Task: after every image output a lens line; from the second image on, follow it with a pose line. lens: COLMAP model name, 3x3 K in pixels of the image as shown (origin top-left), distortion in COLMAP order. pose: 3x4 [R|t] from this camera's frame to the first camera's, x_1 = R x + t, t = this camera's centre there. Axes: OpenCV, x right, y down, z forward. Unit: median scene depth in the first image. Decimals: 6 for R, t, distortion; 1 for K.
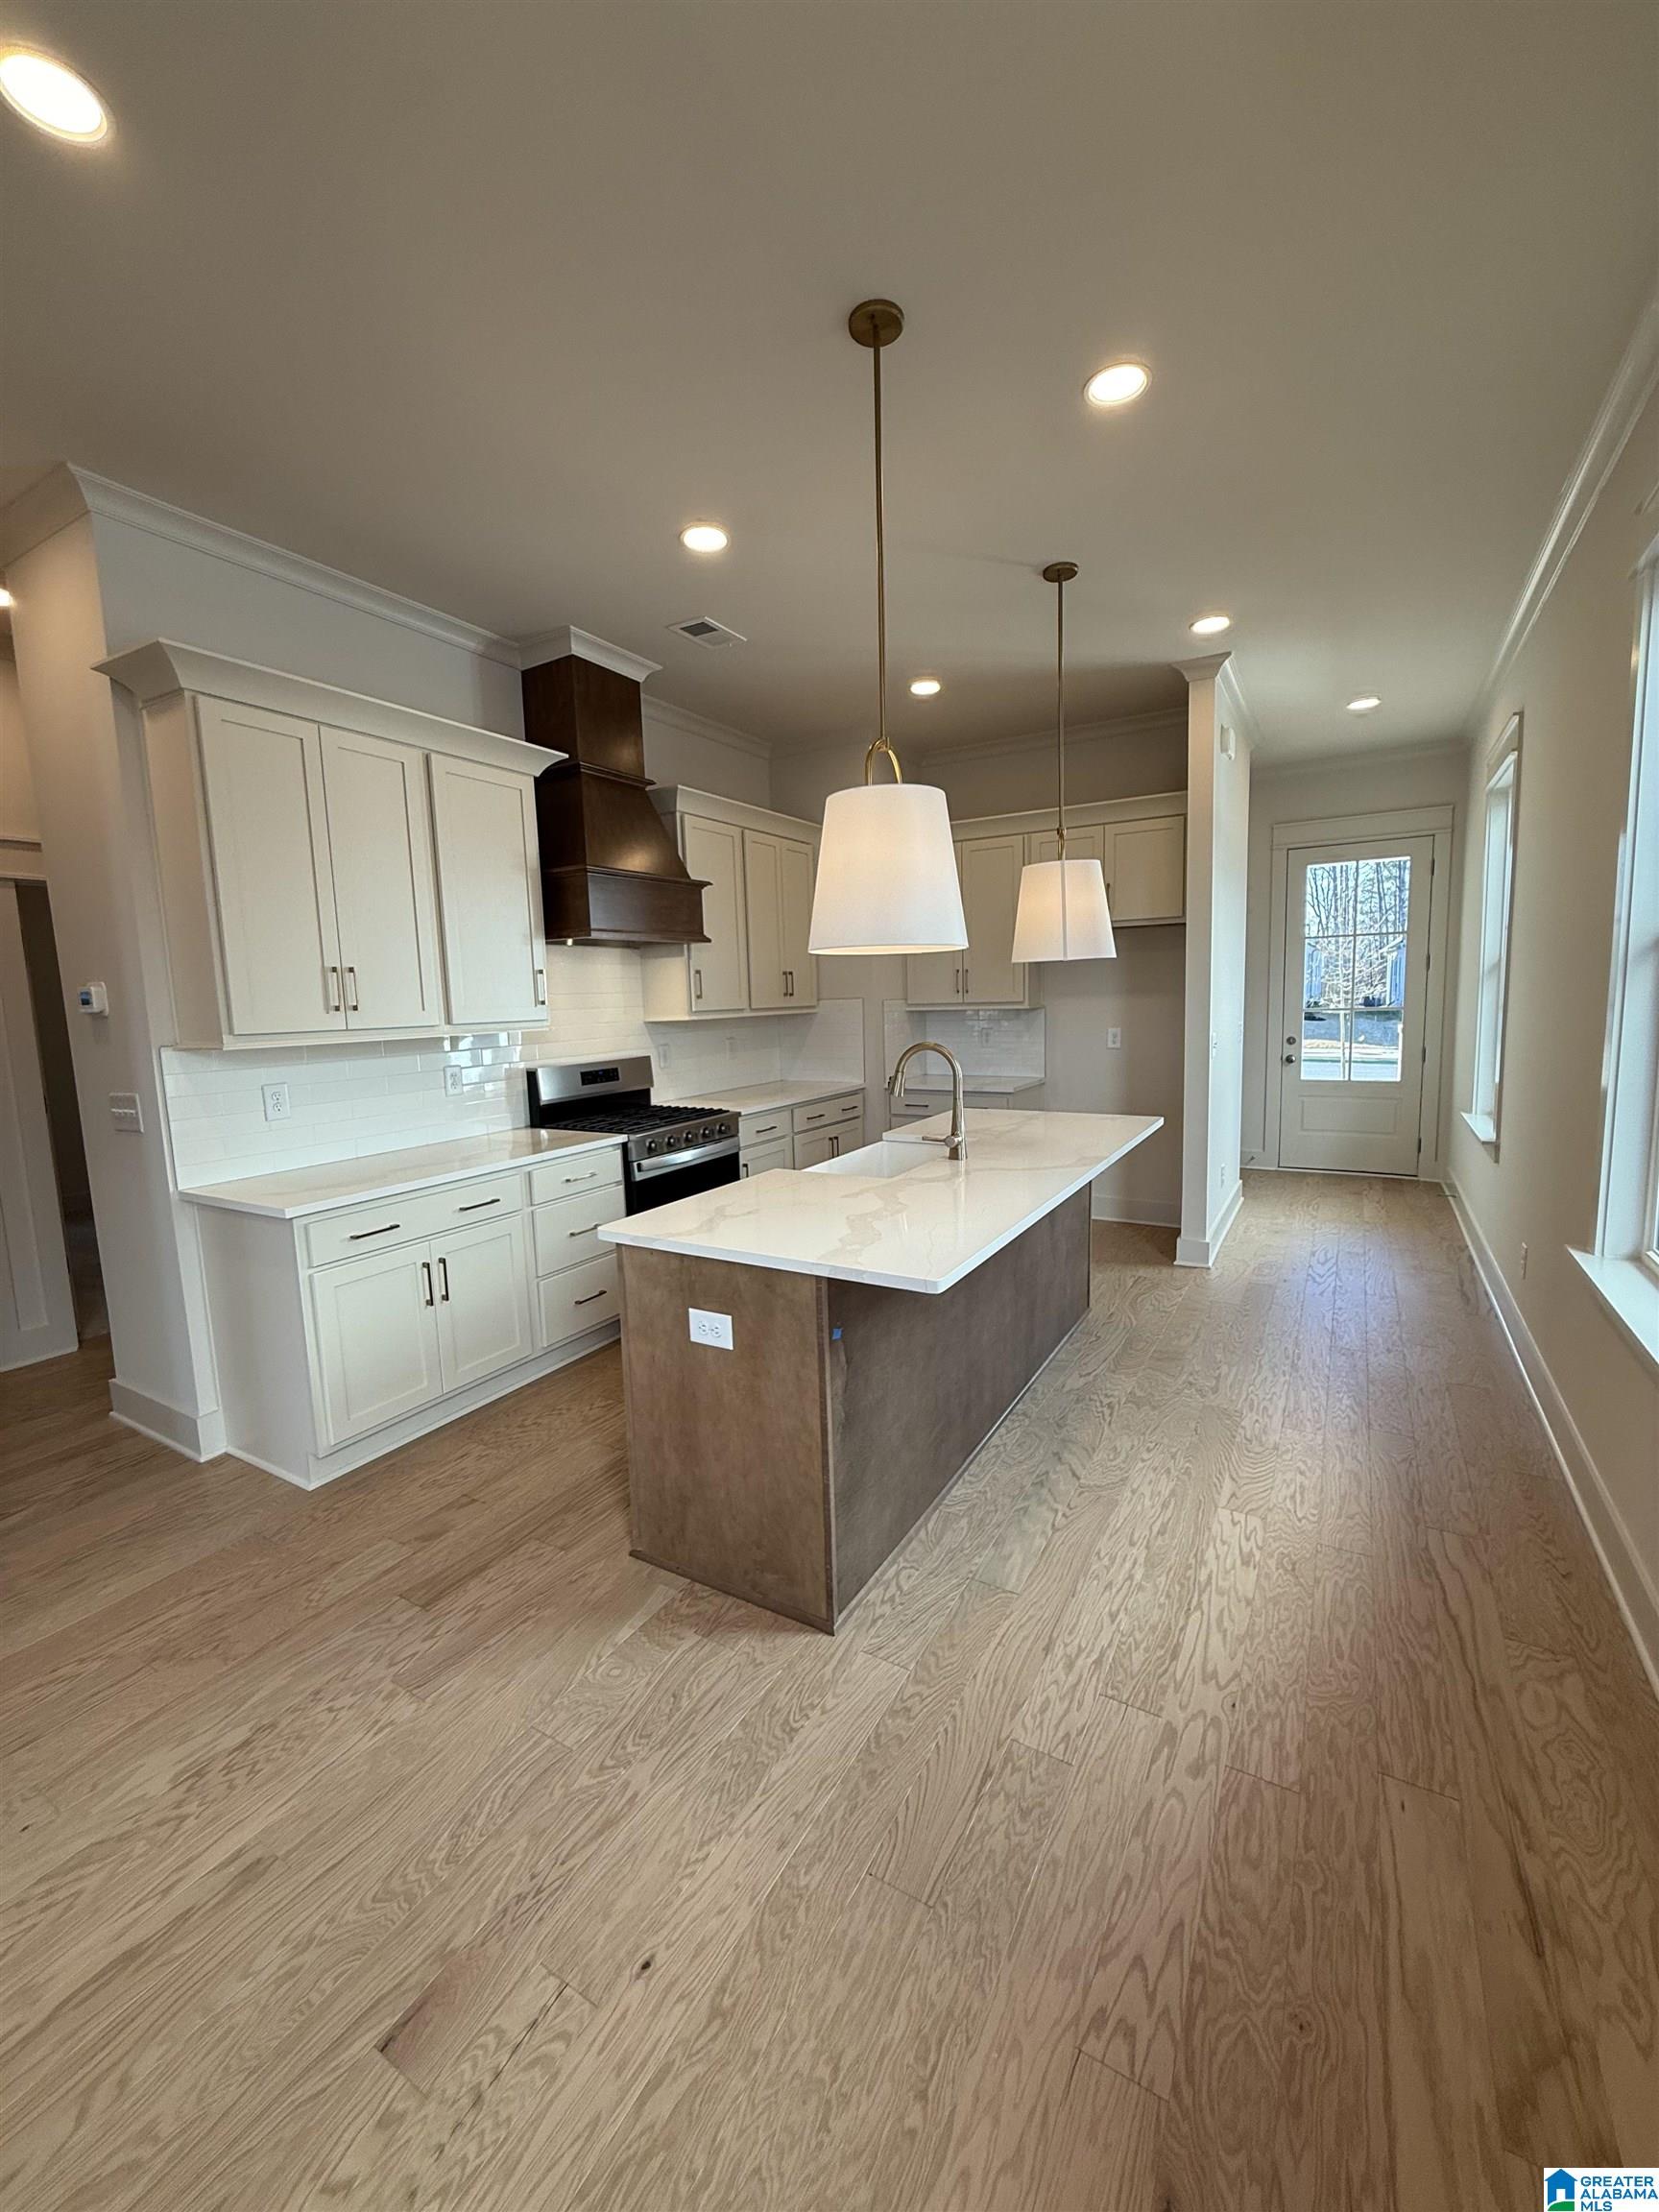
lens RADIAL K [[881.0, 0, 827.9], [0, 881.0, 1099.8], [0, 0, 1]] dist [-0.000251, 0.000268]
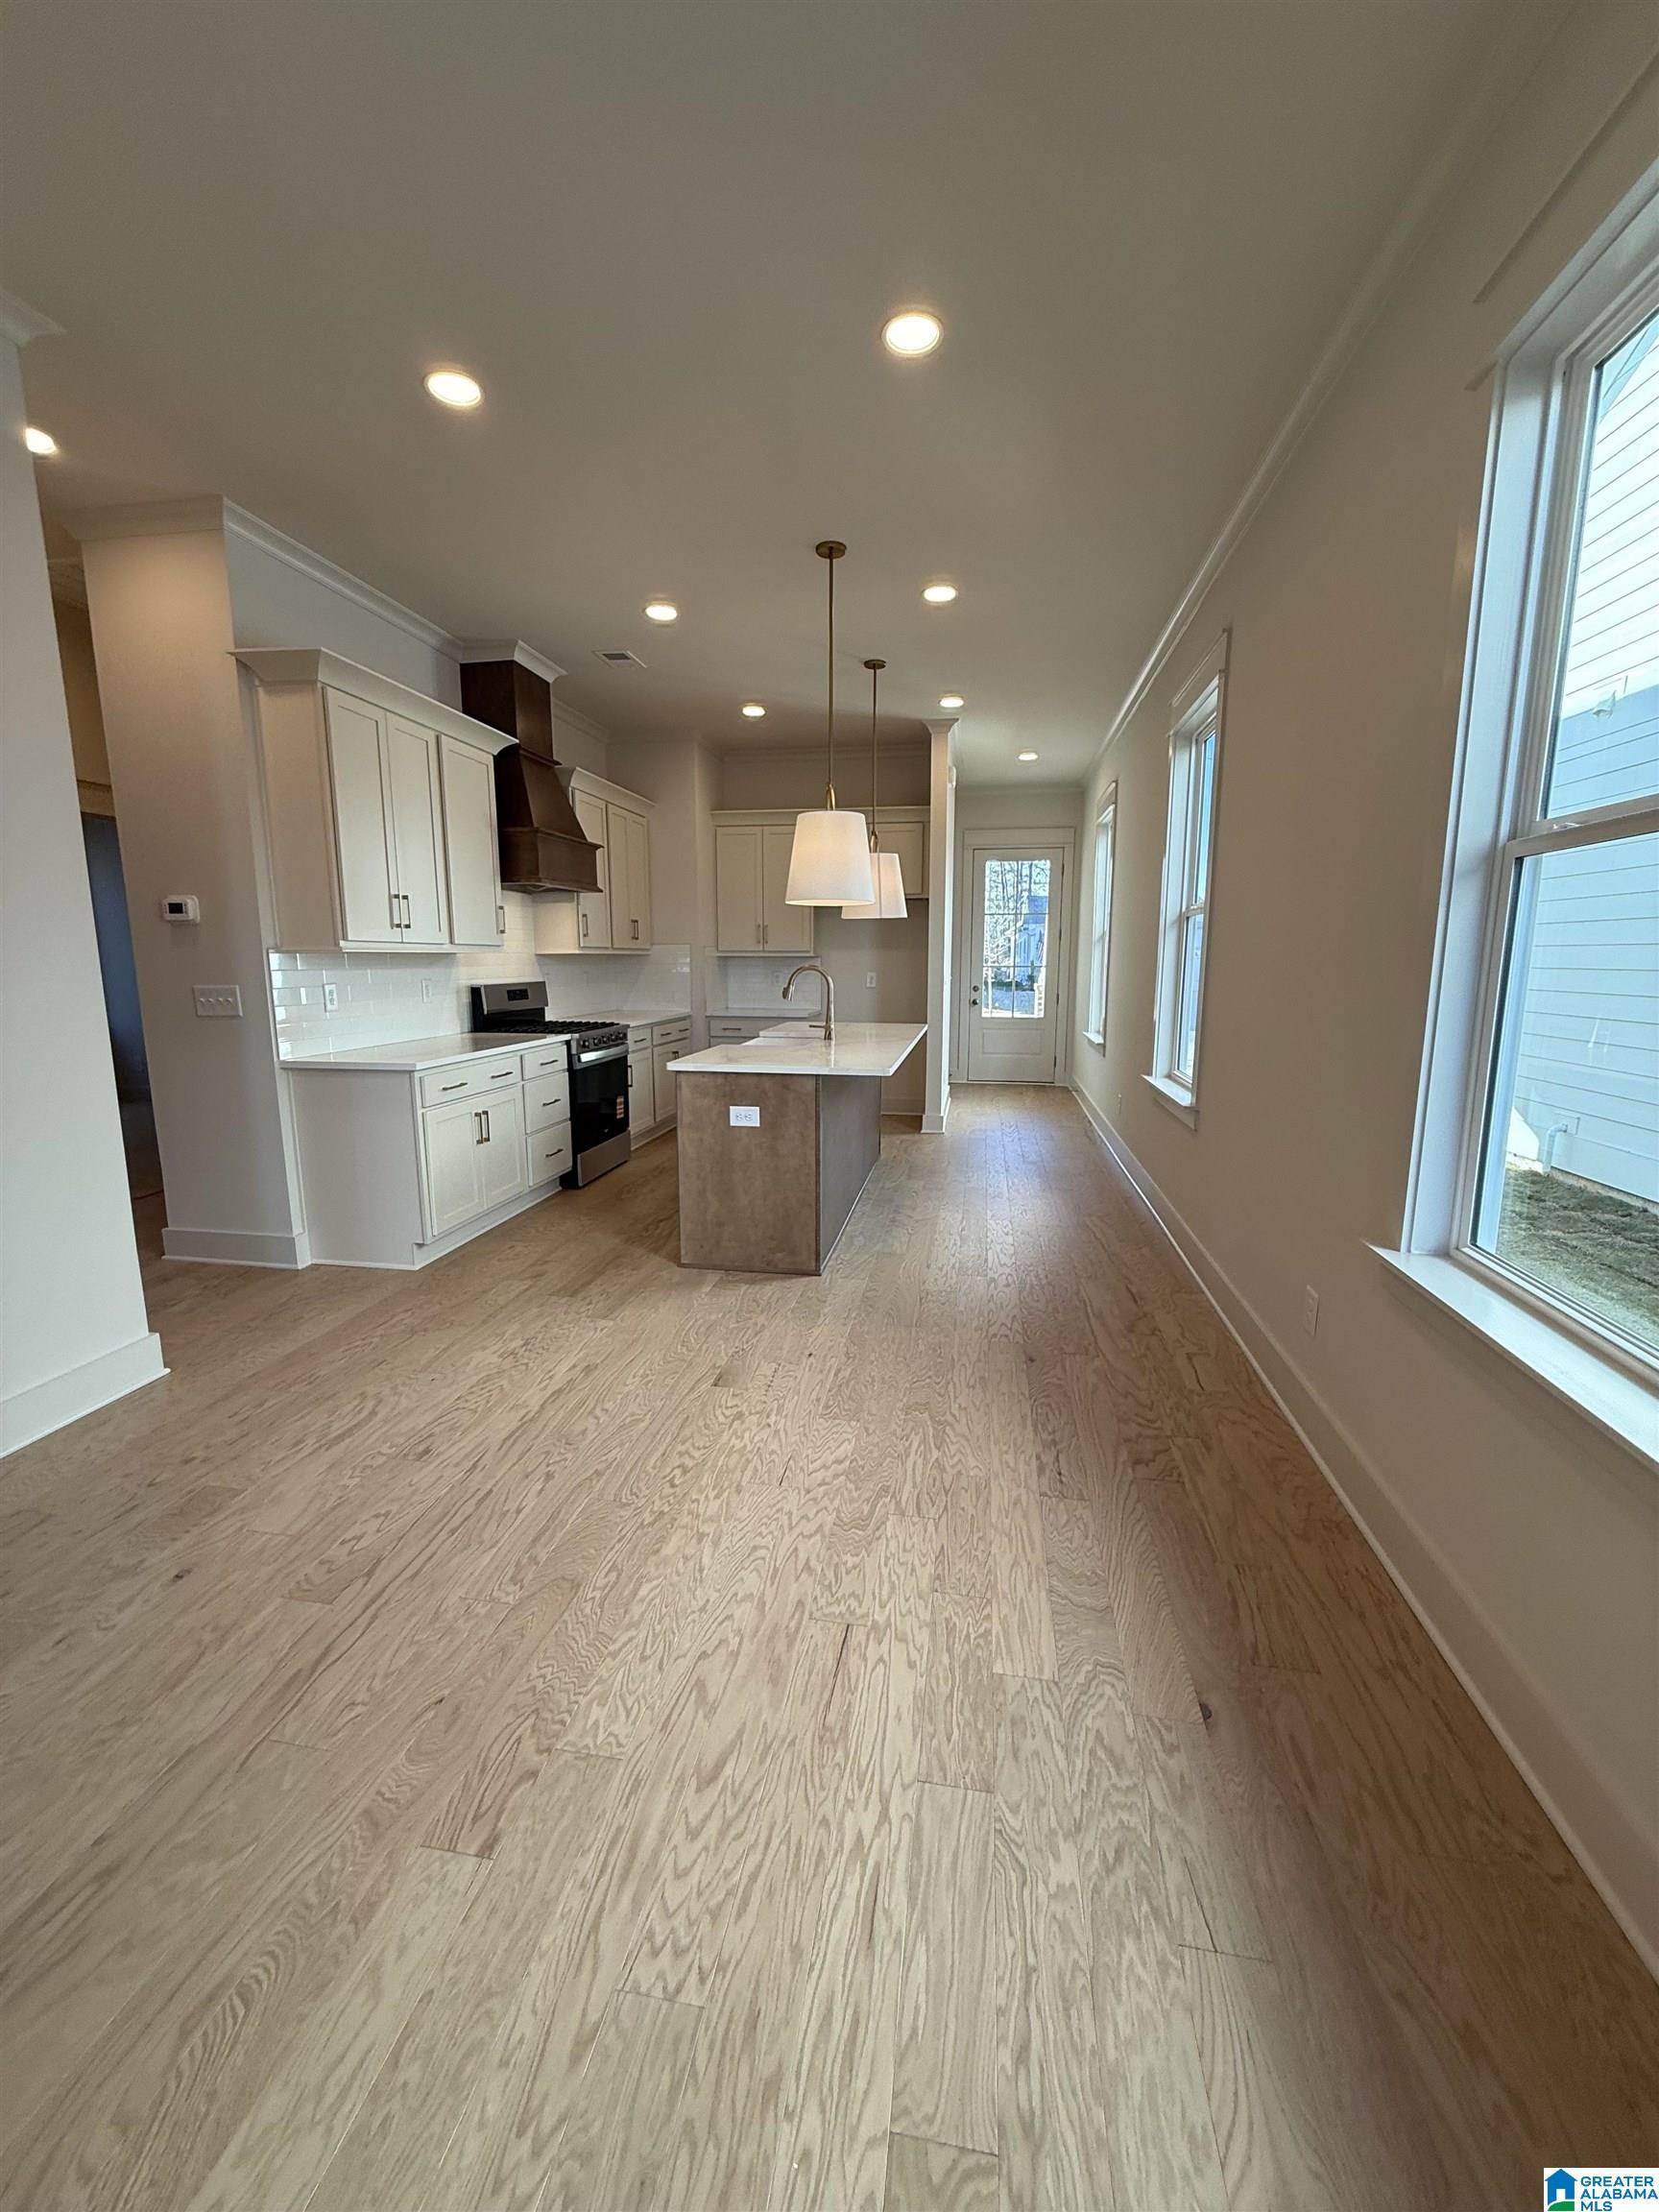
lens RADIAL K [[881.0, 0, 828.2], [0, 881.0, 1098.6], [0, 0, 1]] dist [-0.000251, 0.000268]
pose [[0.933878, -0.025325, 0.356694, -0.473038], [0.013002, 0.999234, 0.036903, 0.128902], [-0.357355, -0.029825, 0.933492, -0.538104]]
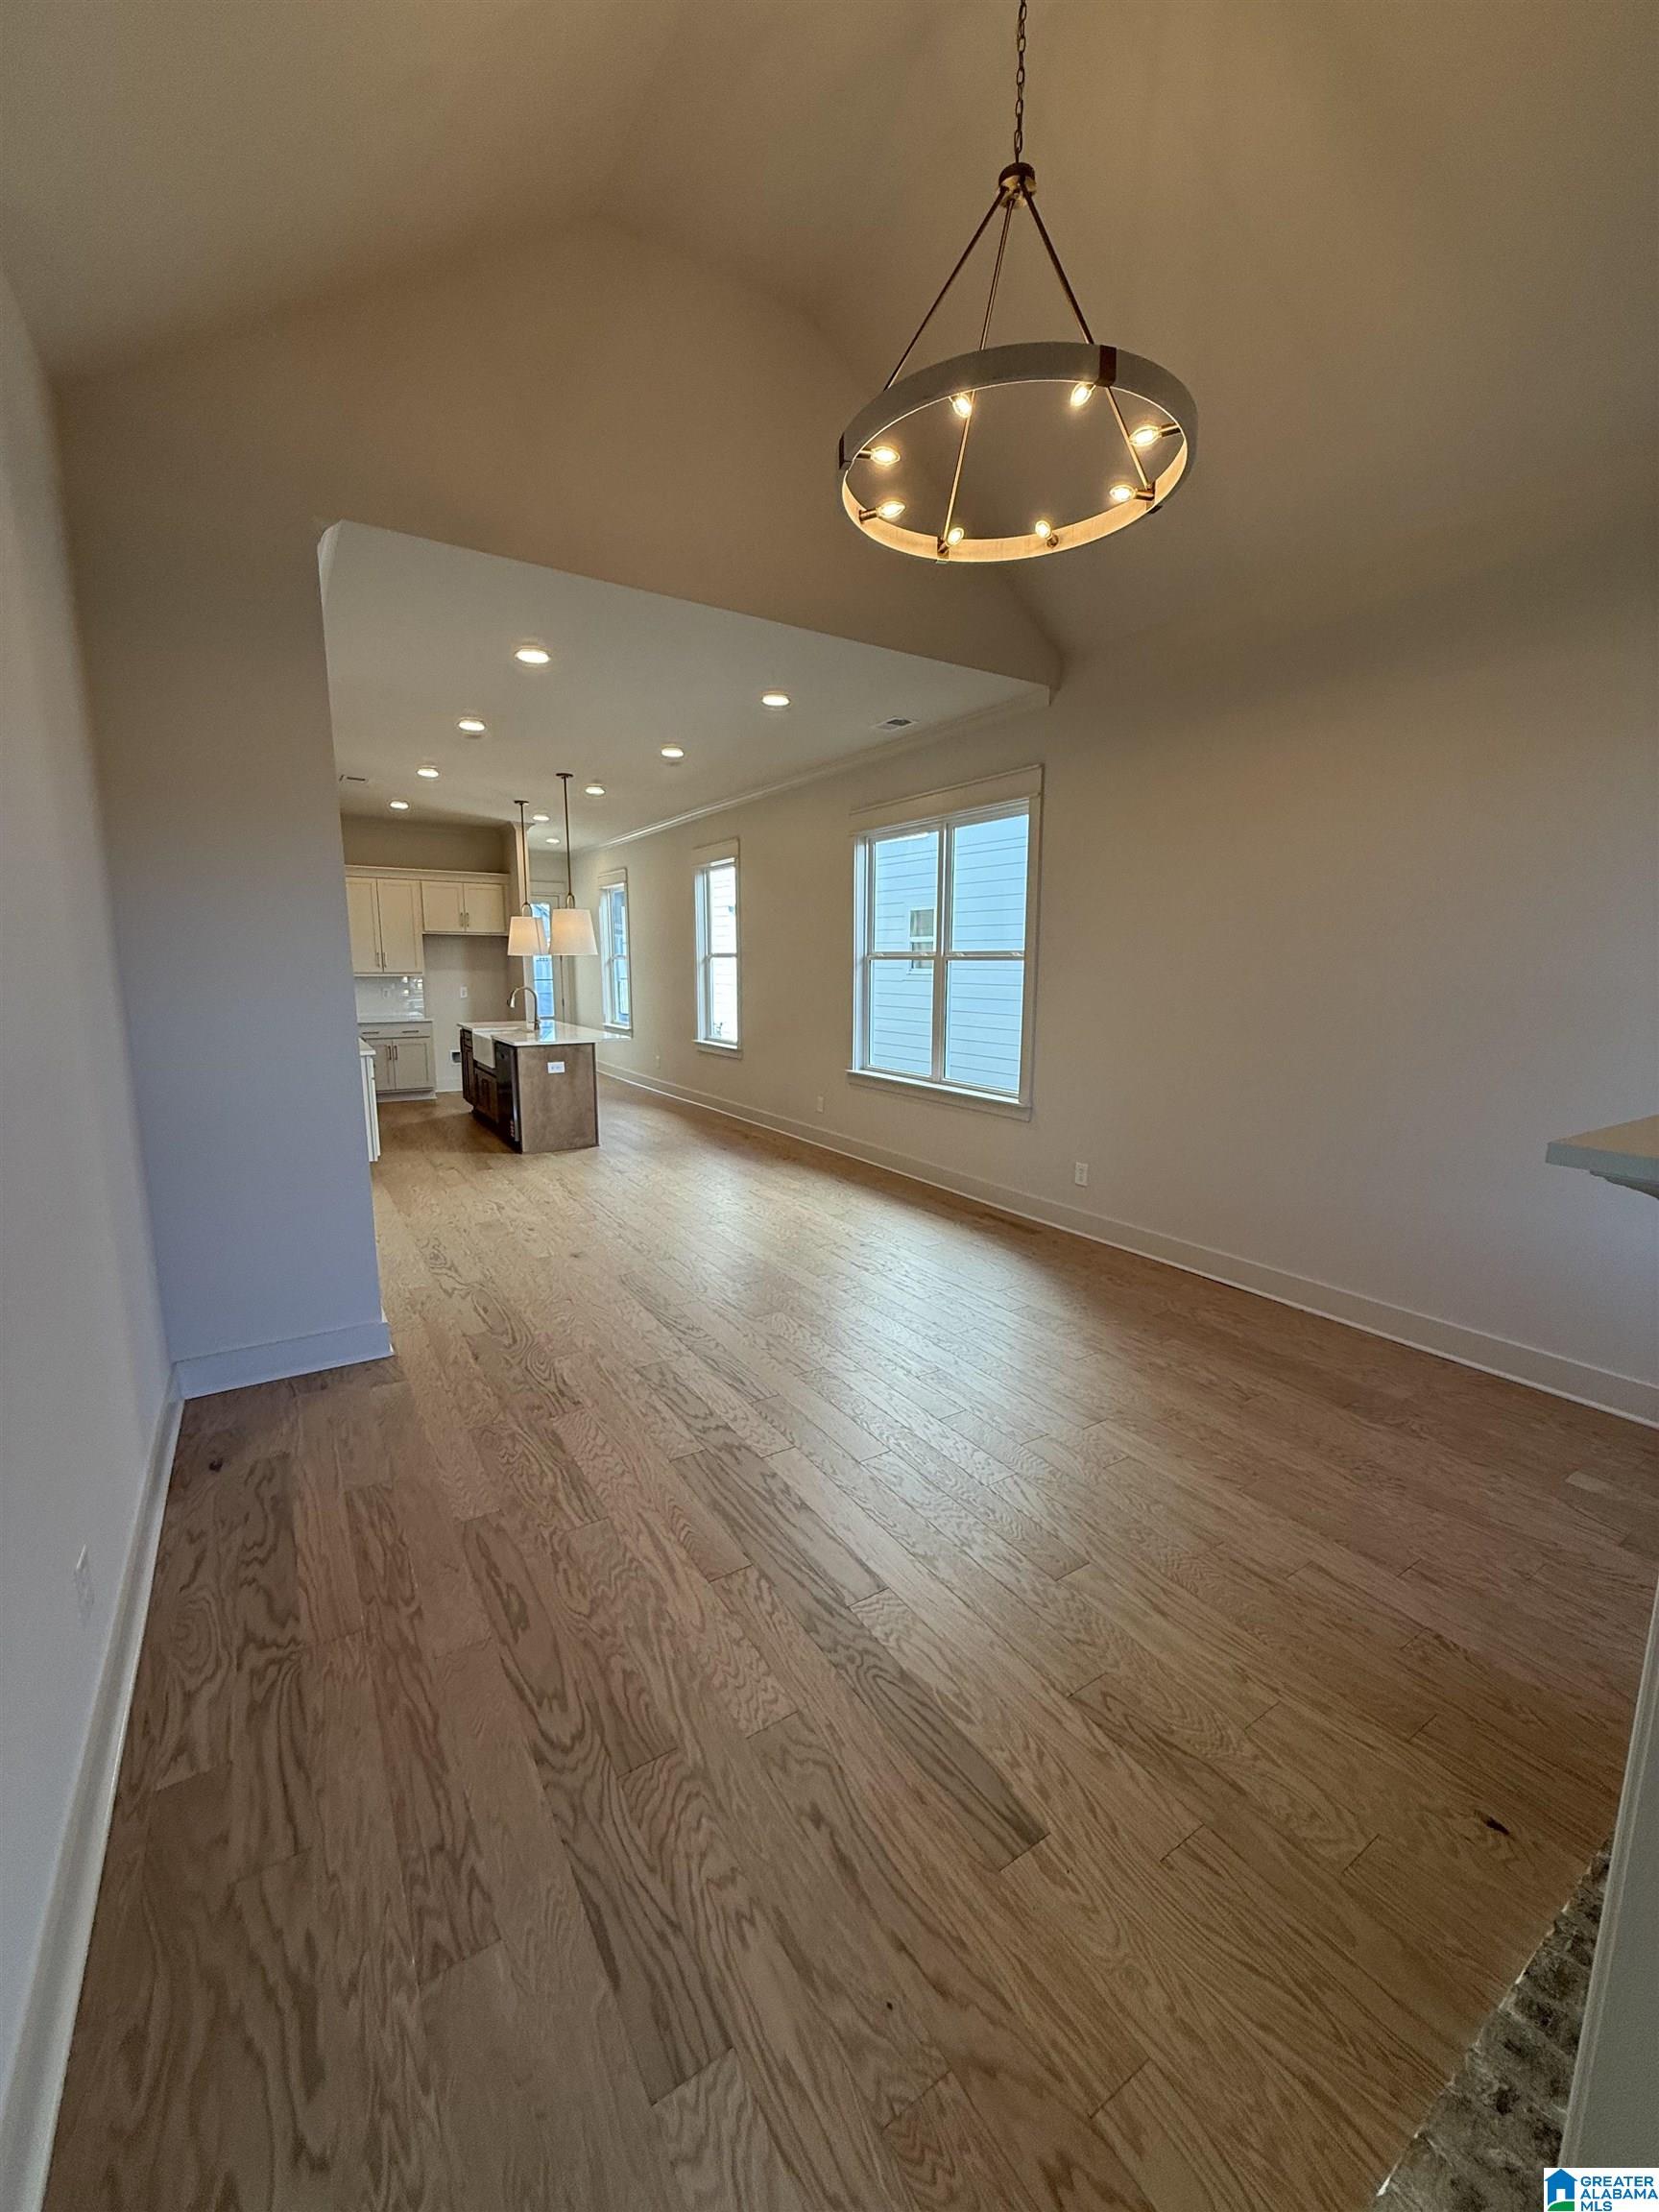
lens RADIAL K [[881.0, 0, 828.9], [0, 881.0, 1102.2], [0, 0, 1]] dist [-0.000251, 0.000268]
pose [[0.453534, -0.109693, 0.884463, -2.075425], [0.088513, 0.993034, 0.077770, 0.176196], [-0.886833, 0.043015, 0.460084, -1.139356]]
